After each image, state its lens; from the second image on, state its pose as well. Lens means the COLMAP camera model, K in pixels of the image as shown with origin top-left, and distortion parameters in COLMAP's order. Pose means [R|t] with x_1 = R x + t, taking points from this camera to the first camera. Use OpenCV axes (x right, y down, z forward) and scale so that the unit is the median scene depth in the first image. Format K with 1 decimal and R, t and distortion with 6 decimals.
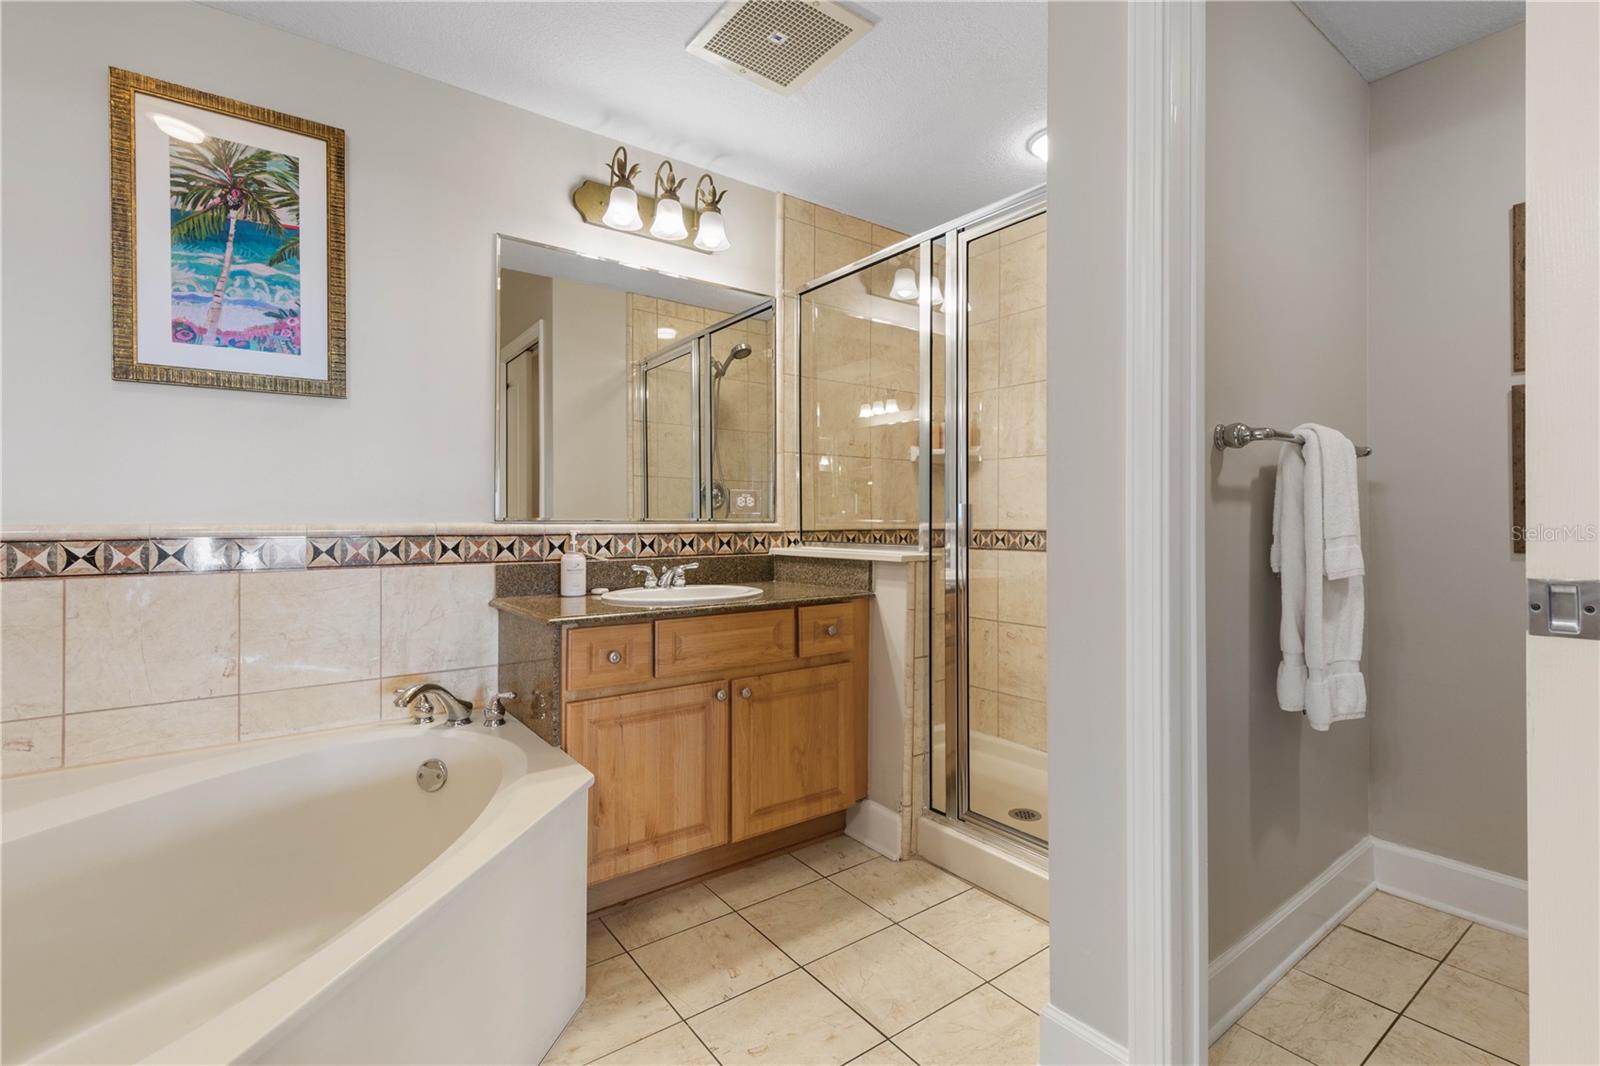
lens RADIAL K [[728.5, 0, 821.8], [0, 728.5, 515.7], [0, 0, 1]] dist [0.007394, -0.001302]
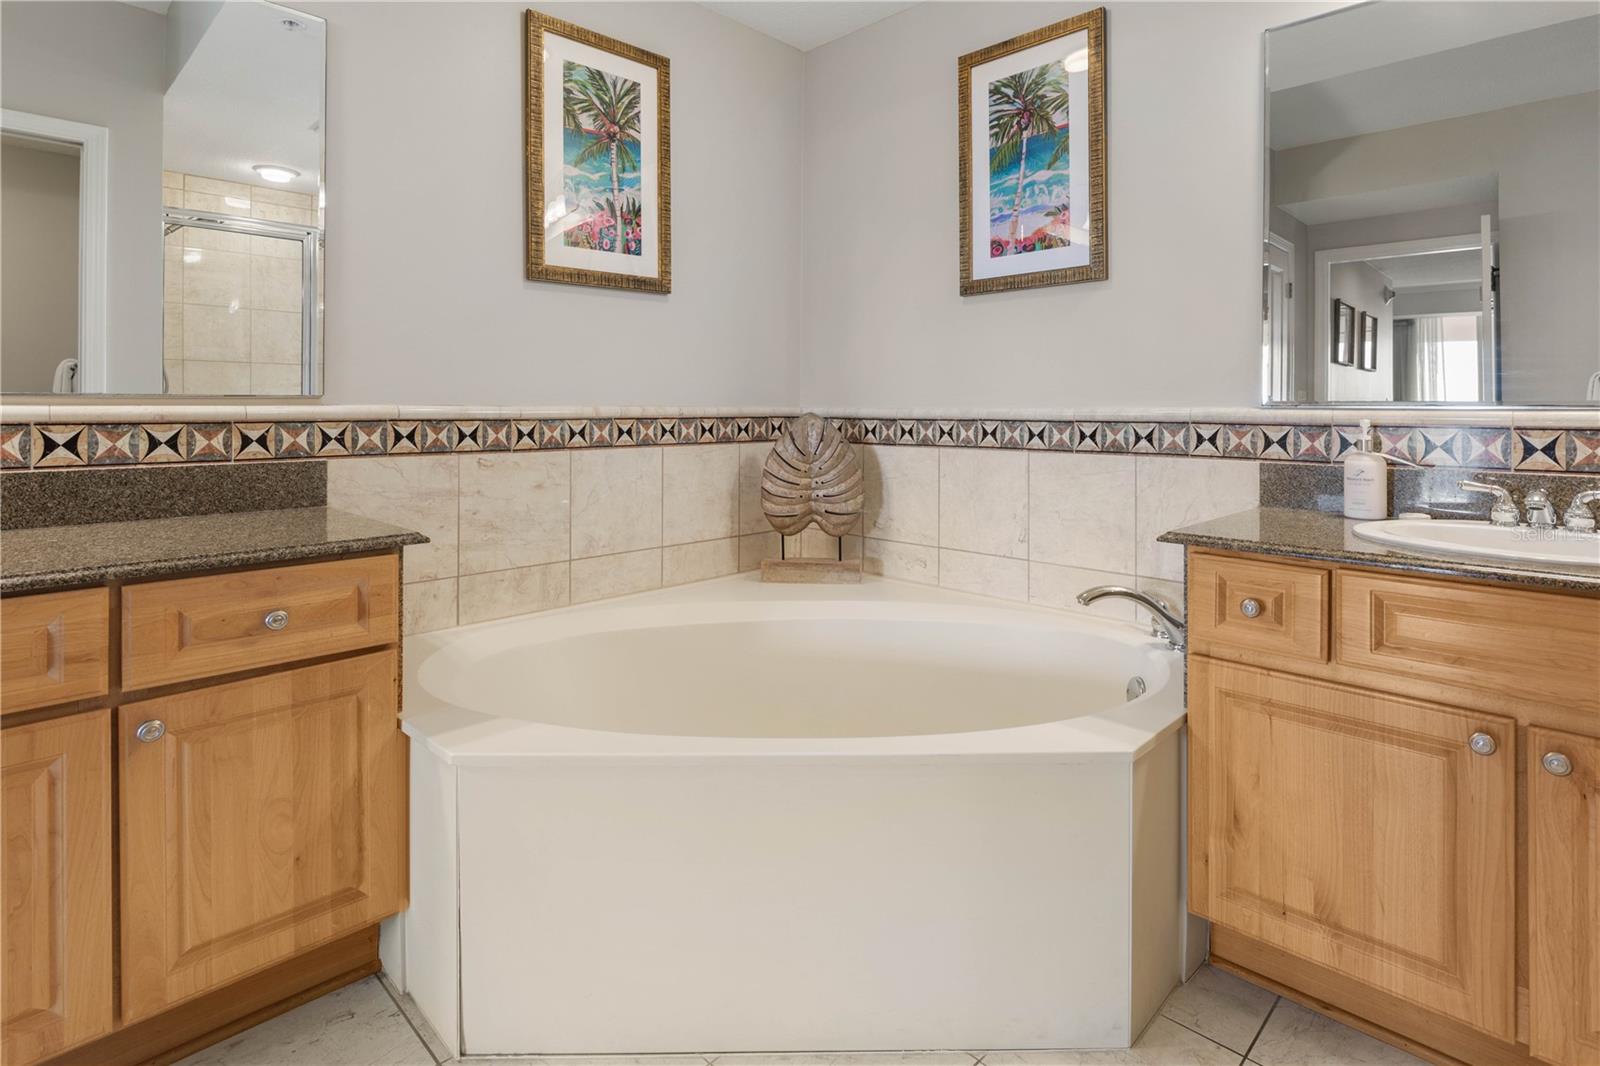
lens RADIAL K [[832.4, 0, 832.9], [0, 832.4, 398.1], [0, 0, 1]] dist [-0.002811, -0.000871]
pose [[0.150419, -0.009114, -0.988580, 0.380408], [0.005513, 0.999950, -0.008380, 0.004635], [0.988607, -0.004189, 0.150462, 0.462453]]
